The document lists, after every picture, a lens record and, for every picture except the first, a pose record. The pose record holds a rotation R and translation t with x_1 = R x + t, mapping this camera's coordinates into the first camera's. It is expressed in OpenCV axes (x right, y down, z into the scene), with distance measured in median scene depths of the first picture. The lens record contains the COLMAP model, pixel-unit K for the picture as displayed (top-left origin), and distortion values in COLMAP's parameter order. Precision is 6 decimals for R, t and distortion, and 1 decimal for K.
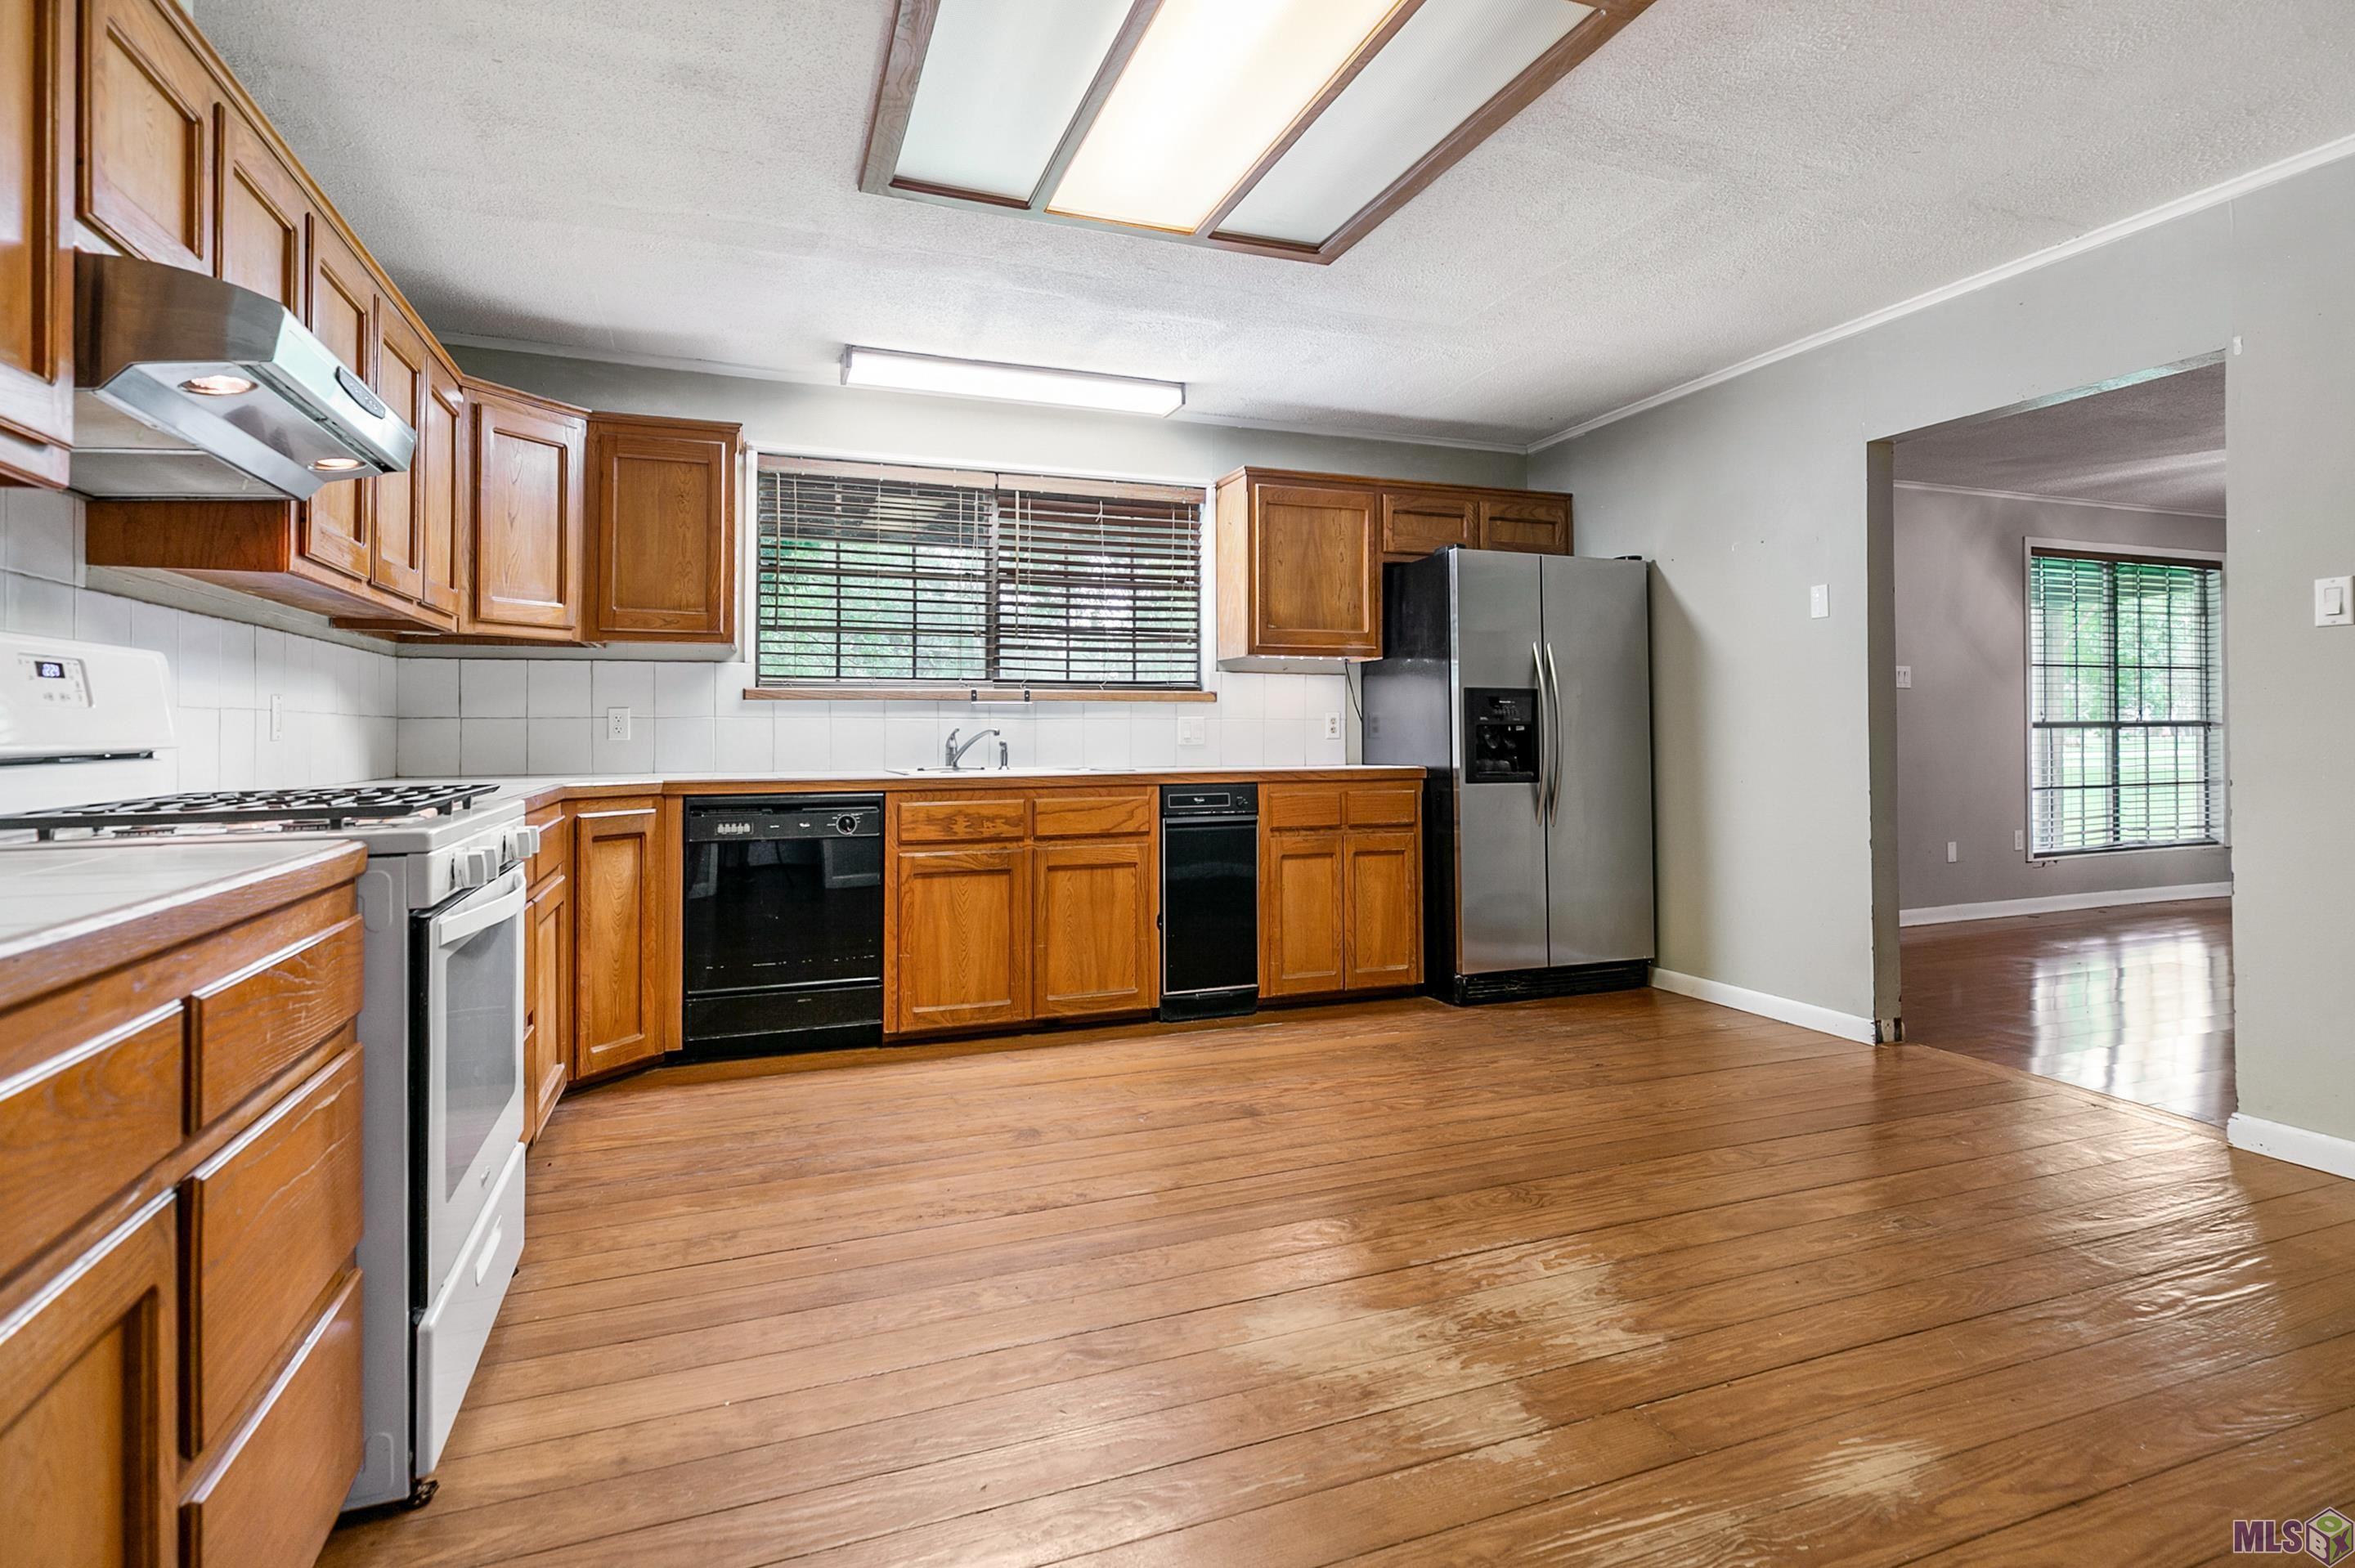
lens RADIAL K [[1169.2, 0, 1182.1], [0, 1169.2, 719.6], [0, 0, 1]] dist [0.001312, 0.000168]
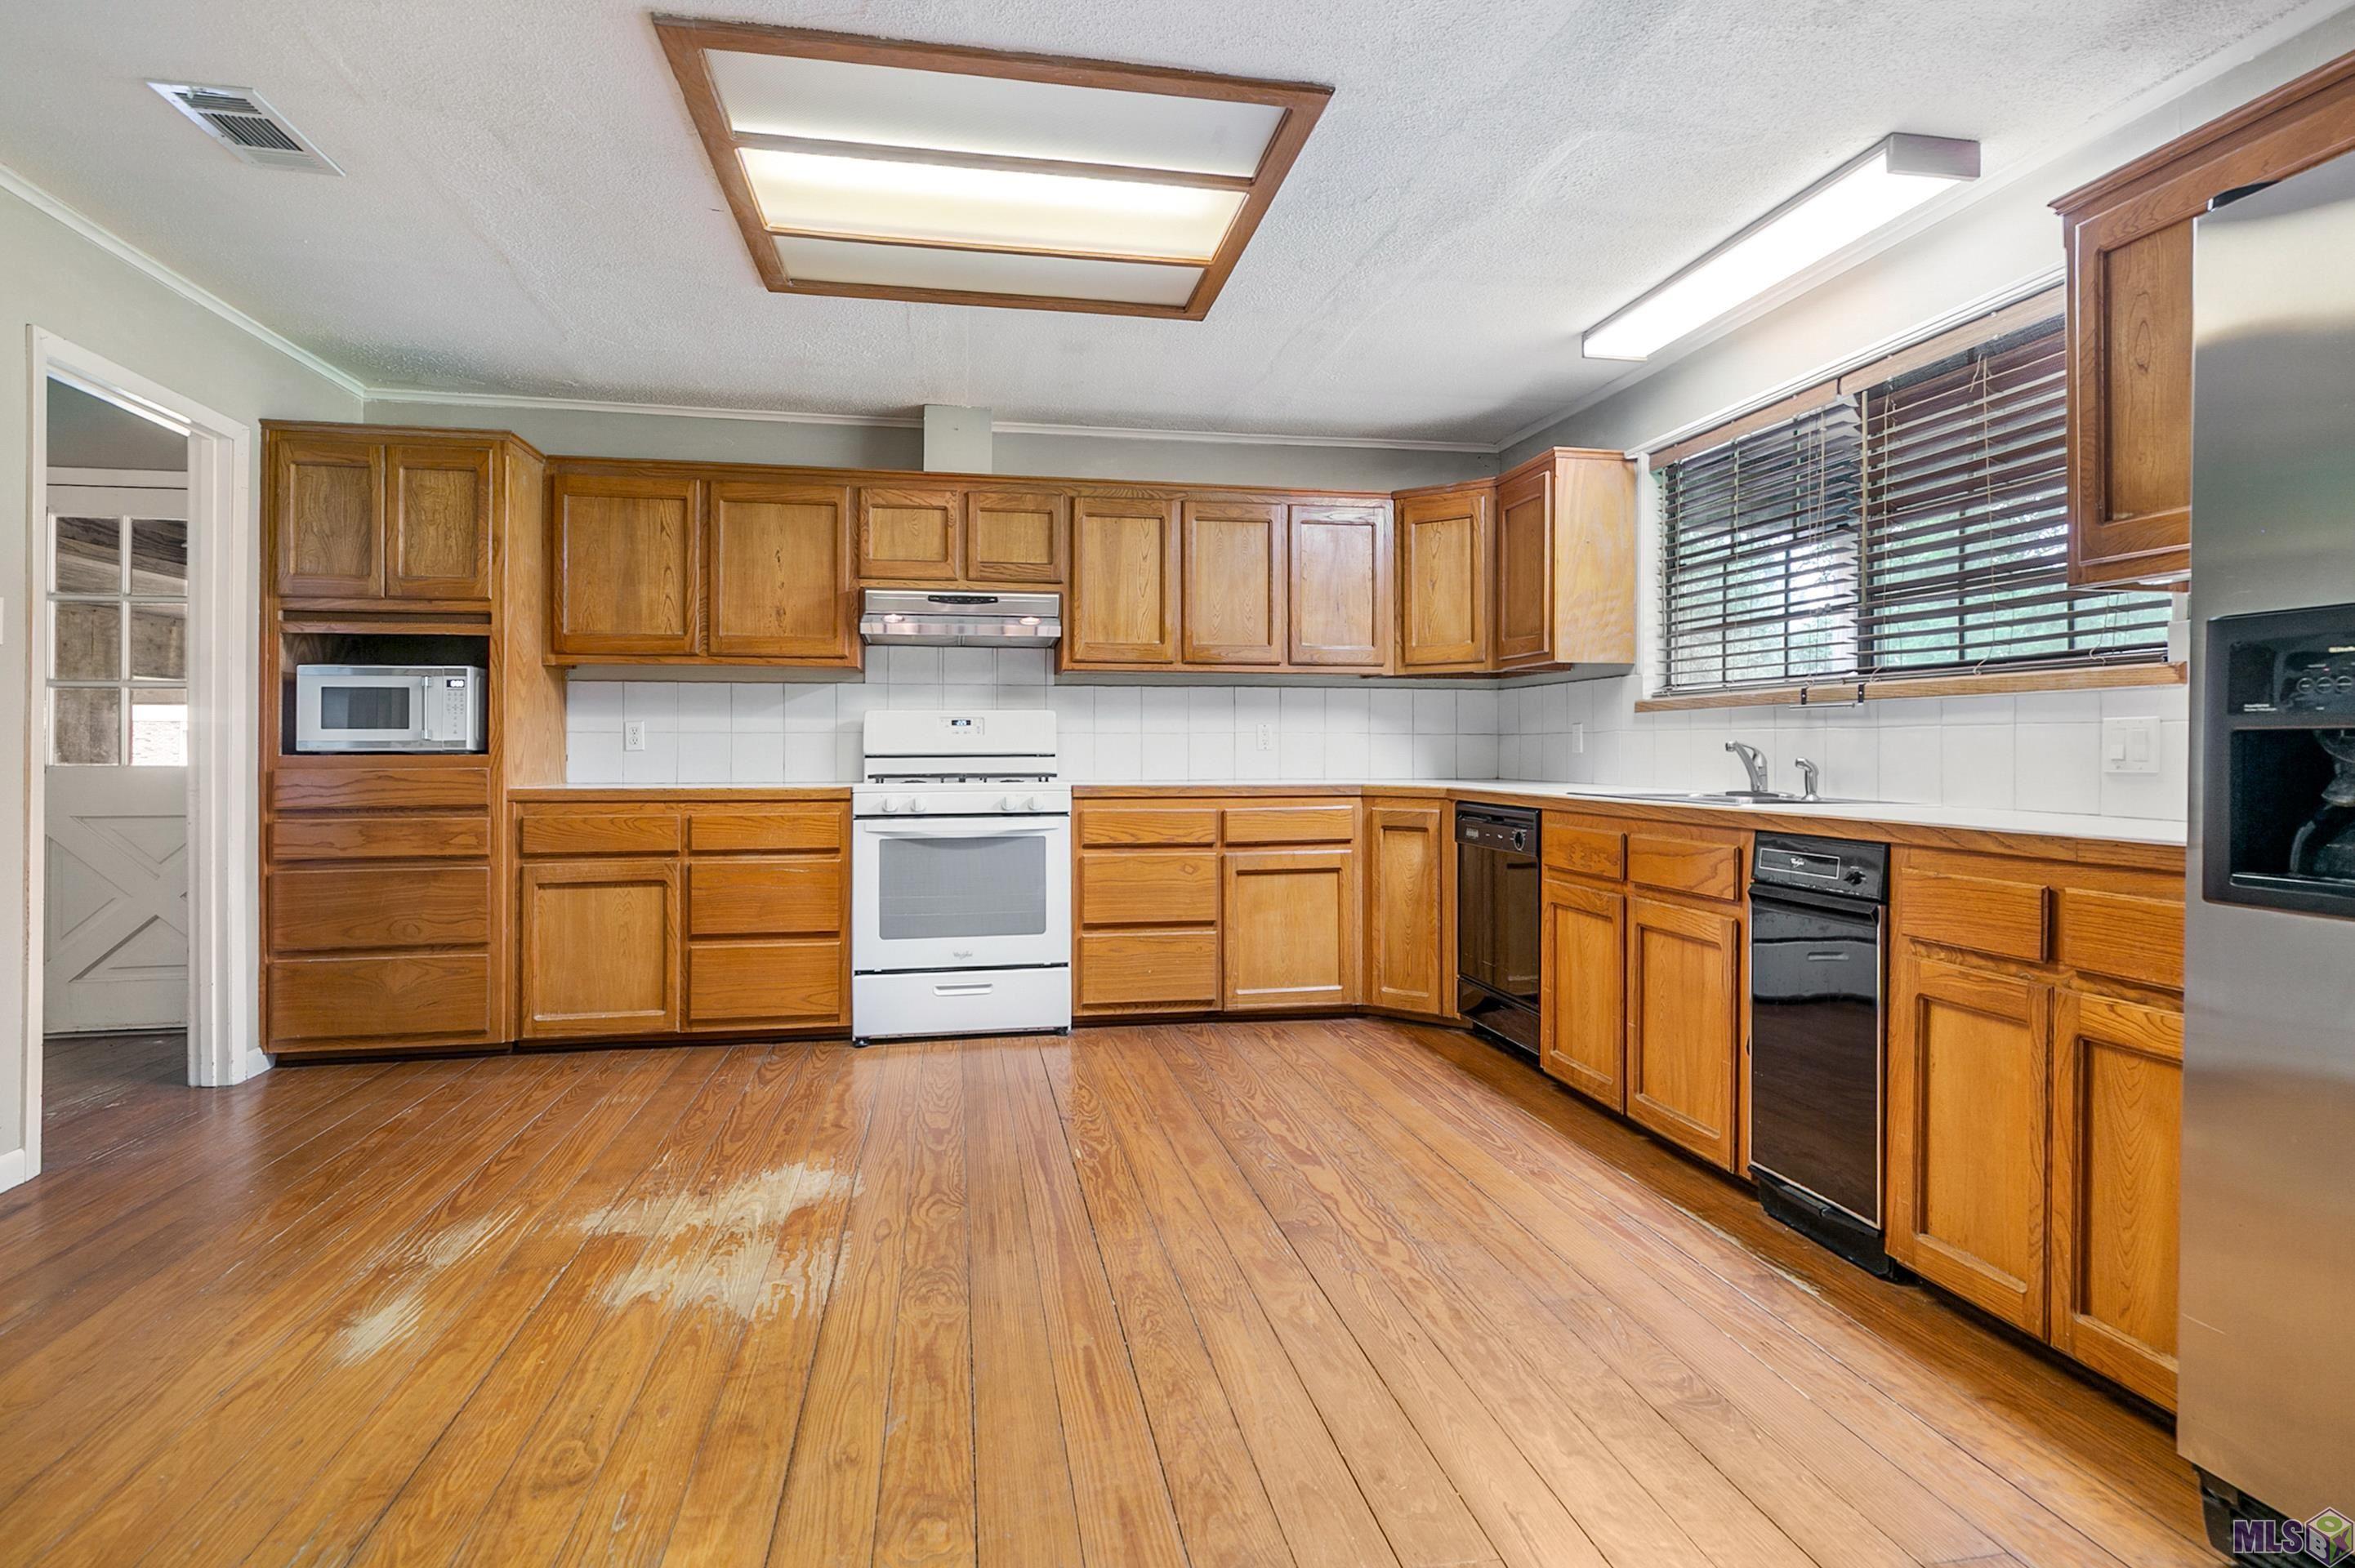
lens RADIAL K [[1169.2, 0, 1182.1], [0, 1169.2, 719.6], [0, 0, 1]] dist [0.001312, 0.000168]
pose [[-0.173677, -0.020395, -0.984591, 0.809182], [0.010933, 0.999684, -0.022636, 0.008599], [0.984742, -0.014696, -0.173400, 0.989434]]
